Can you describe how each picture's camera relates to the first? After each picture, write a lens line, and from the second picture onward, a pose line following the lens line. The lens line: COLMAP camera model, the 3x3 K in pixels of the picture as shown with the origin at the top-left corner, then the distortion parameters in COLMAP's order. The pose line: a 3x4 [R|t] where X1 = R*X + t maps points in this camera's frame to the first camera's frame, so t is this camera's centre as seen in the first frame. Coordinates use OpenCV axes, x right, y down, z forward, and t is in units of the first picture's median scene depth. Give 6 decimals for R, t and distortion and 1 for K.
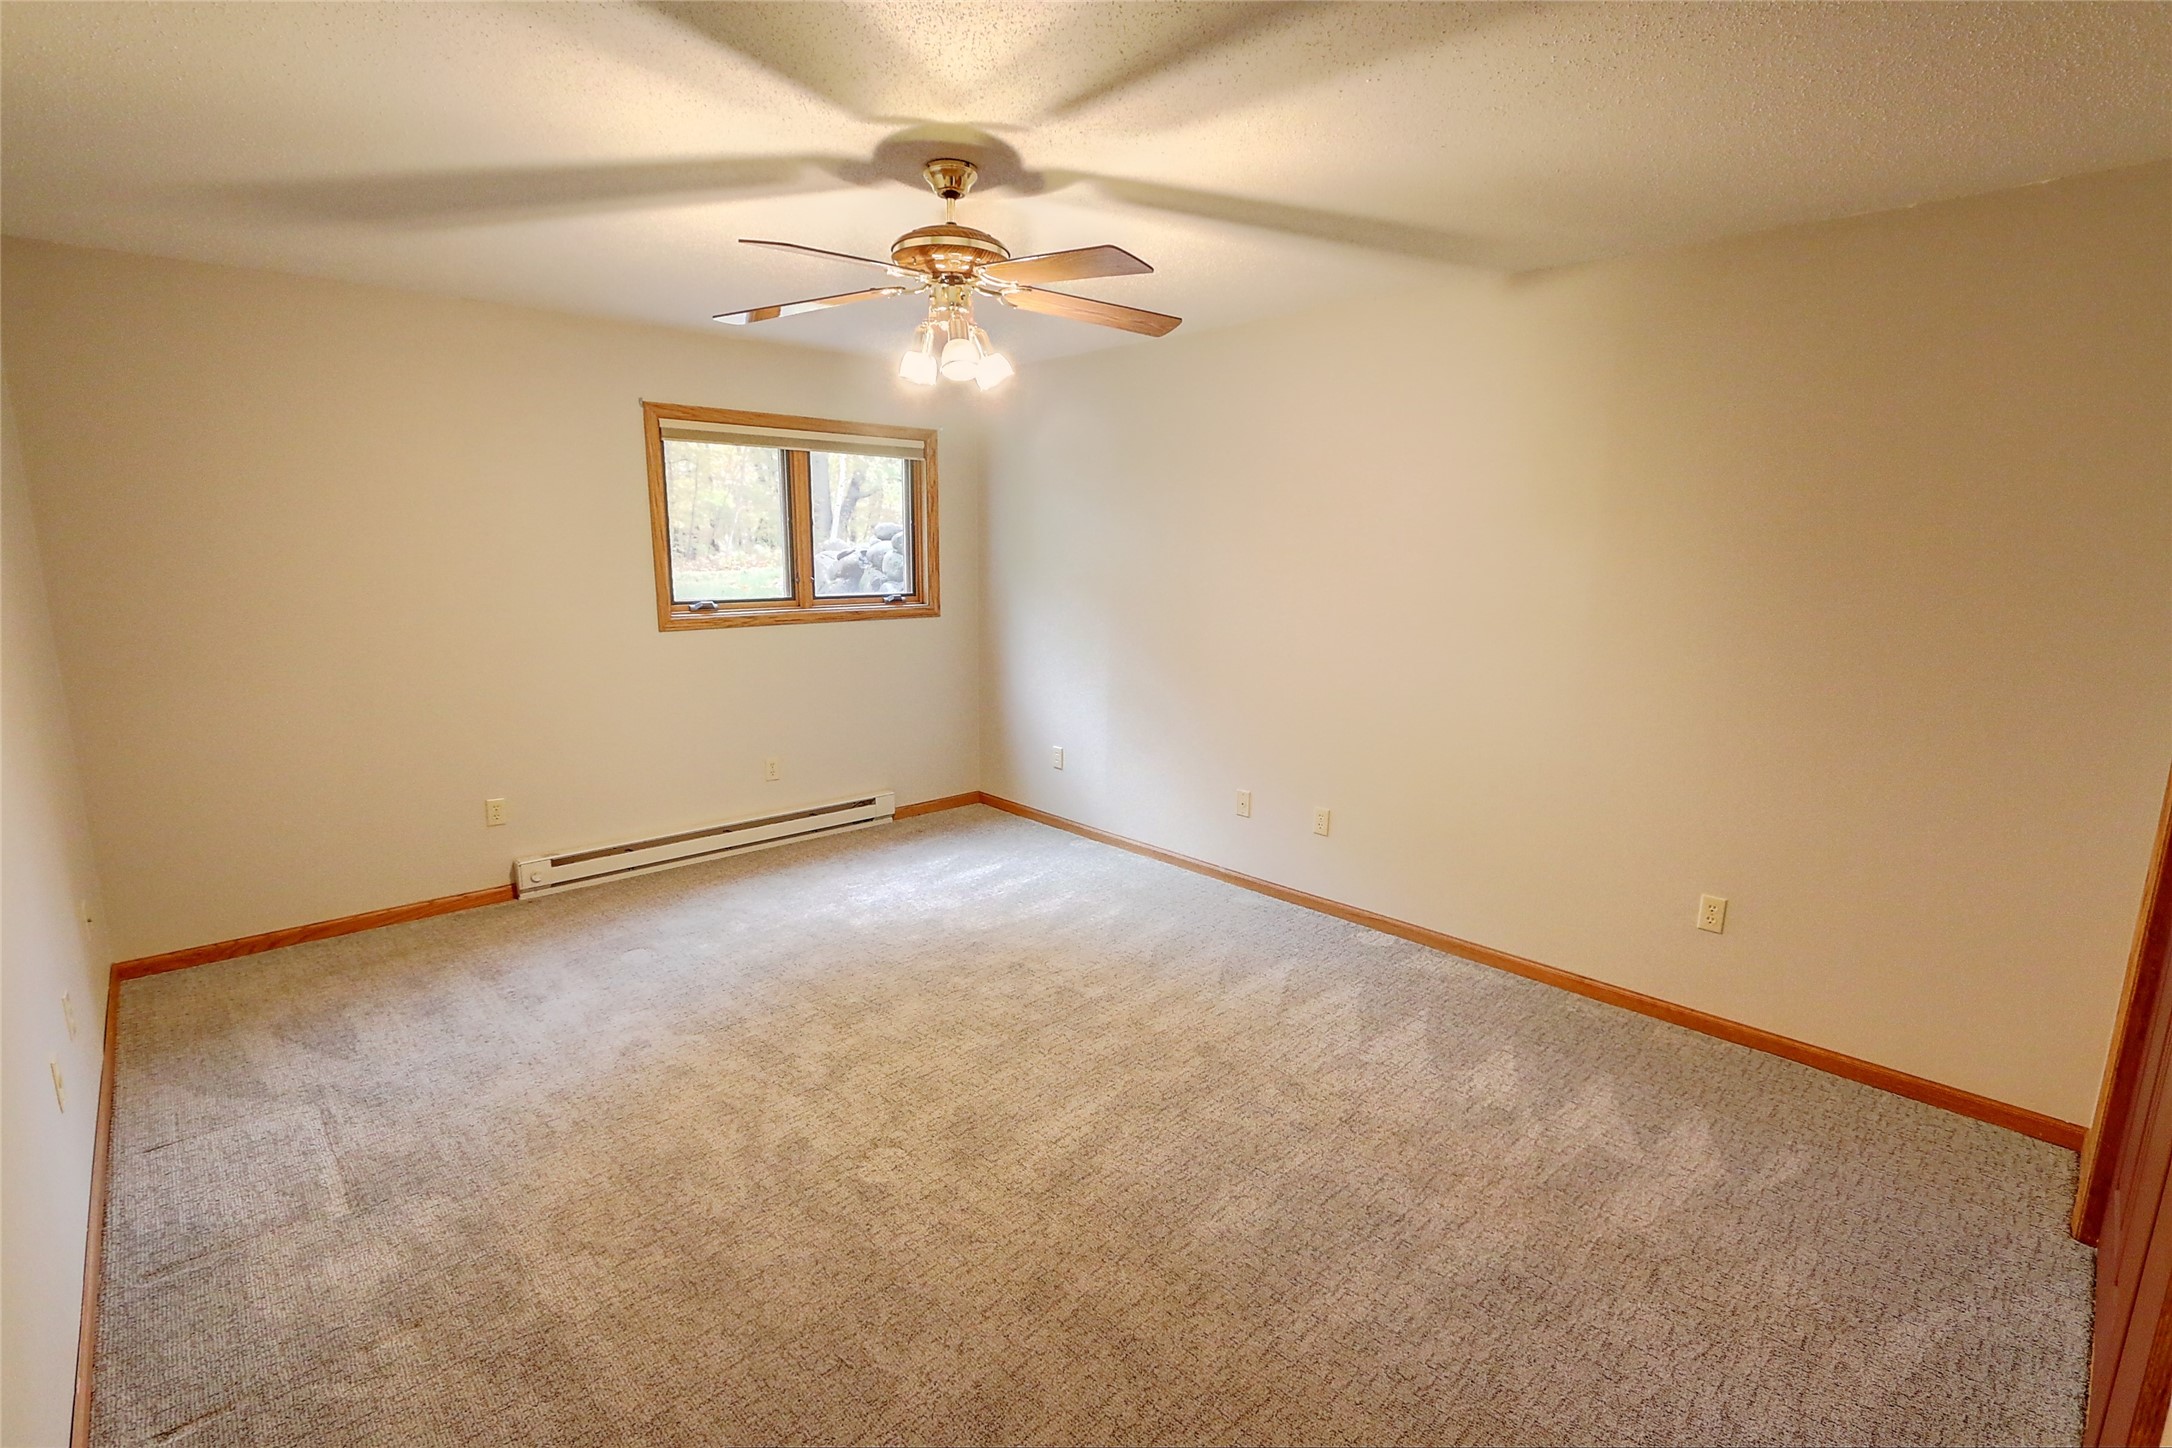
lens RADIAL K [[992.7, 0, 1086.4], [0, 992.7, 734.5], [0, 0, 1]] dist [-0.021705, 0.004852]
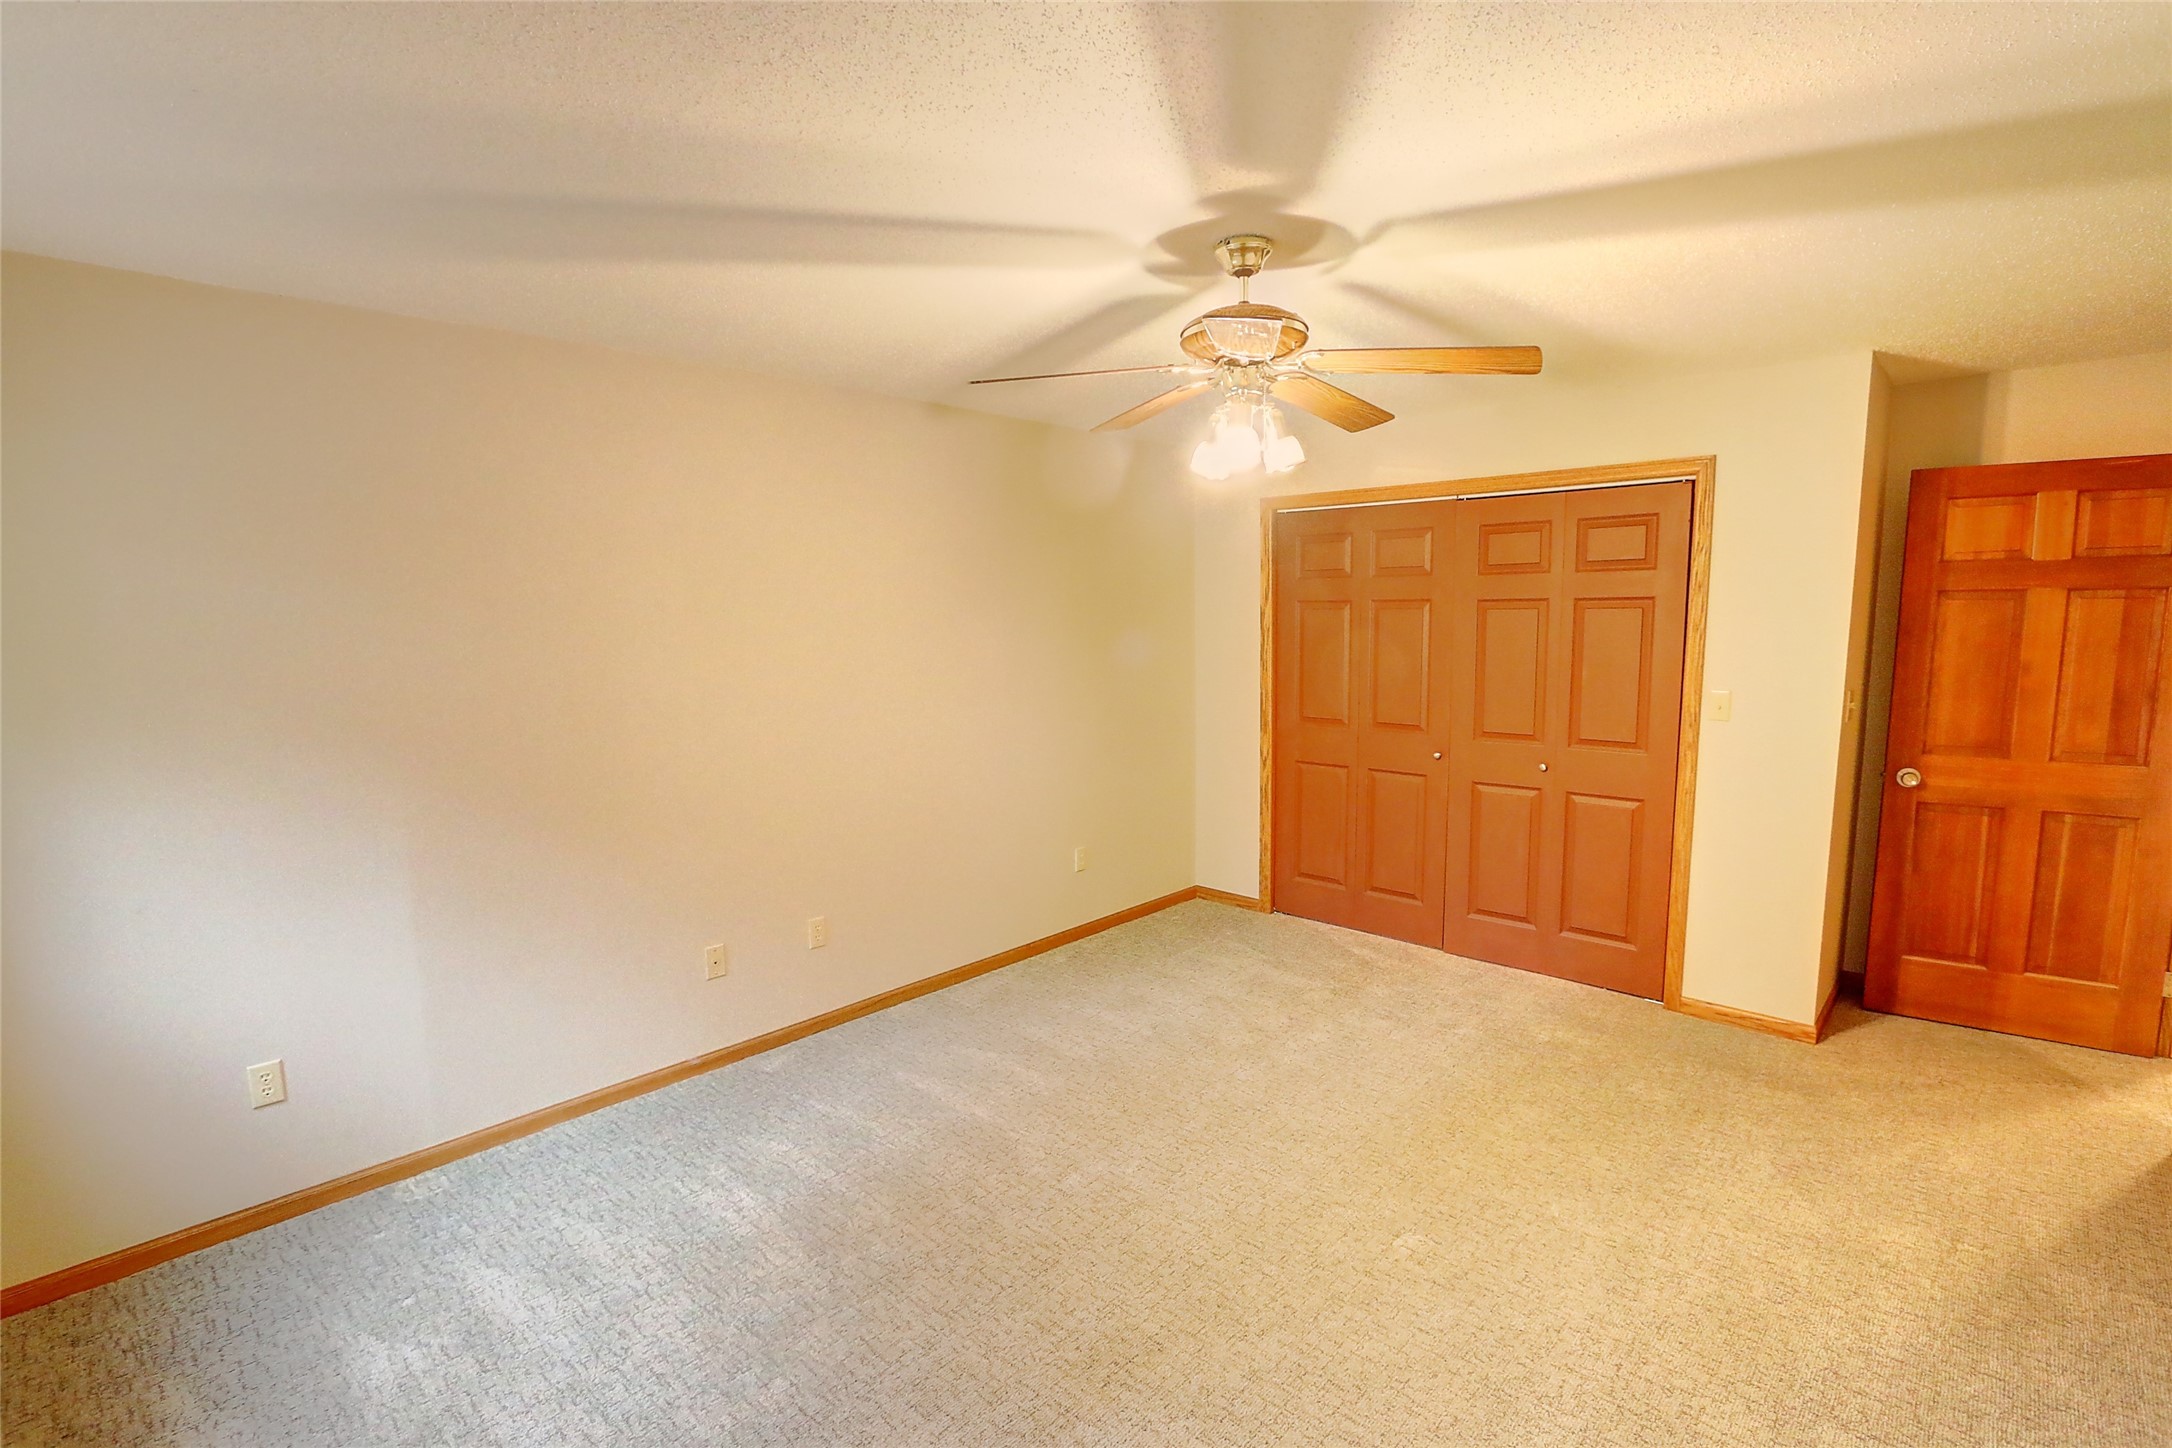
lens RADIAL K [[1001.6, 0, 1085.4], [0, 1001.6, 734.6], [0, 0, 1]] dist [-0.016162, 0.001141]
pose [[-0.045738, -0.135333, 0.989744, -0.919568], [0.204261, 0.968580, 0.141879, -0.236733], [-0.977847, 0.208656, -0.016658, 1.026709]]
